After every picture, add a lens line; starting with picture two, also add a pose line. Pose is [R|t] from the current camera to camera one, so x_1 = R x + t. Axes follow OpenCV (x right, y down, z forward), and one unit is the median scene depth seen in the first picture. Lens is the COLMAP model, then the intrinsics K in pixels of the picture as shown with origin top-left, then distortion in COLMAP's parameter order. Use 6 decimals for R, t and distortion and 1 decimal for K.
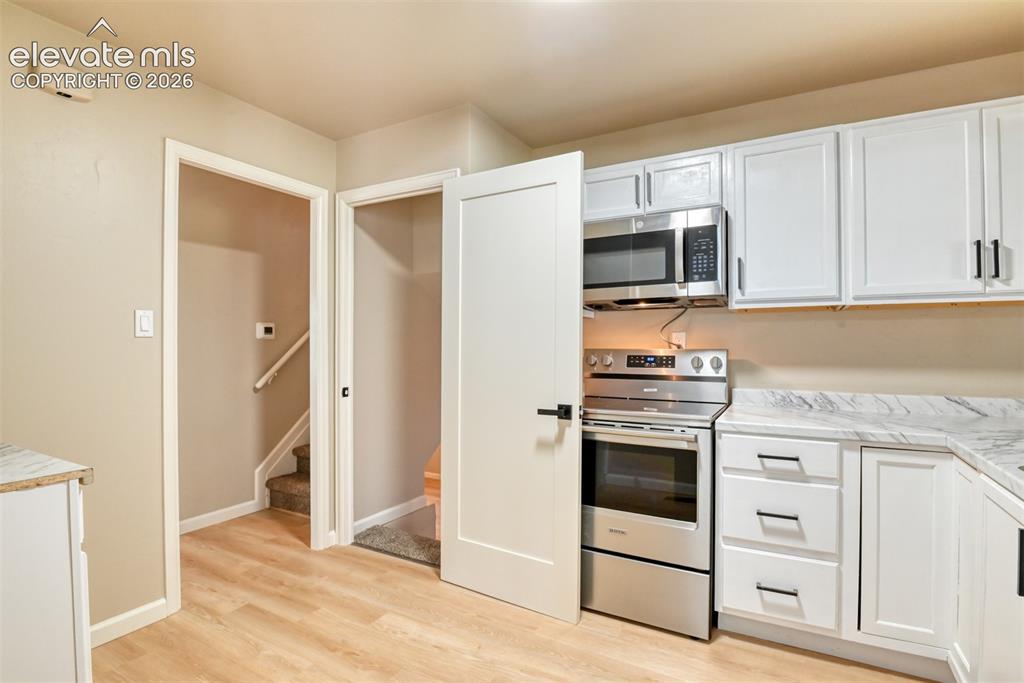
lens RADIAL K [[502.4, 0, 509.8], [0, 502.4, 344.4], [0, 0, 1]] dist [-0.025214, -0.000793]
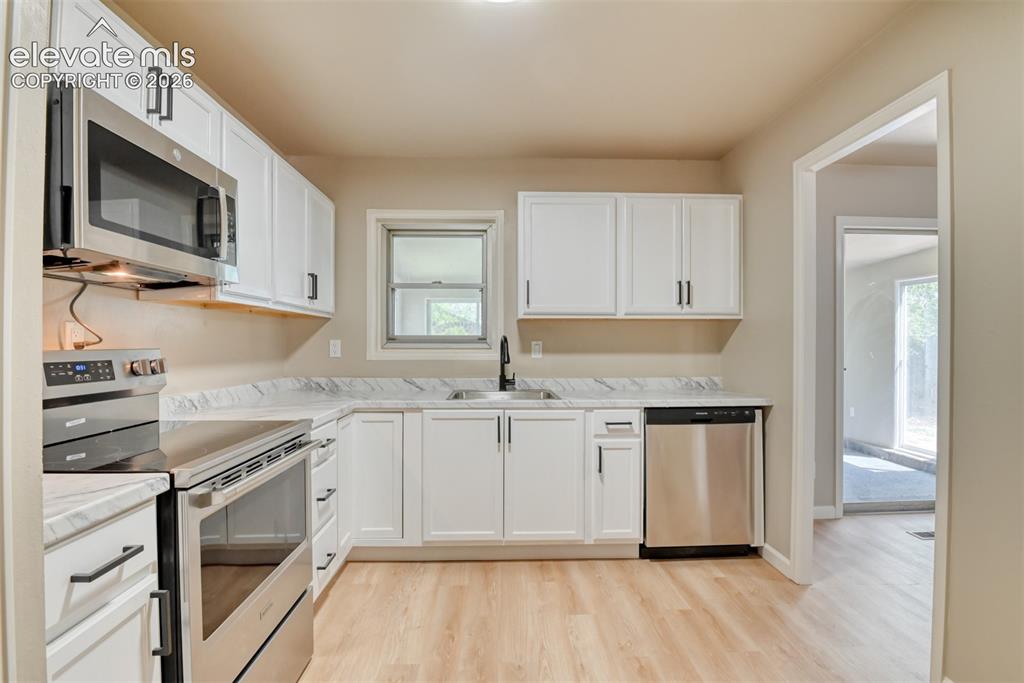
lens RADIAL K [[502.4, 0, 509.8], [0, 502.4, 344.4], [0, 0, 1]] dist [-0.025214, -0.000793]
pose [[-0.518822, -0.000851, 0.854882, -0.445004], [-0.000029, 1.000000, 0.000978, 0.002700], [-0.854883, 0.000483, -0.518821, 0.873100]]
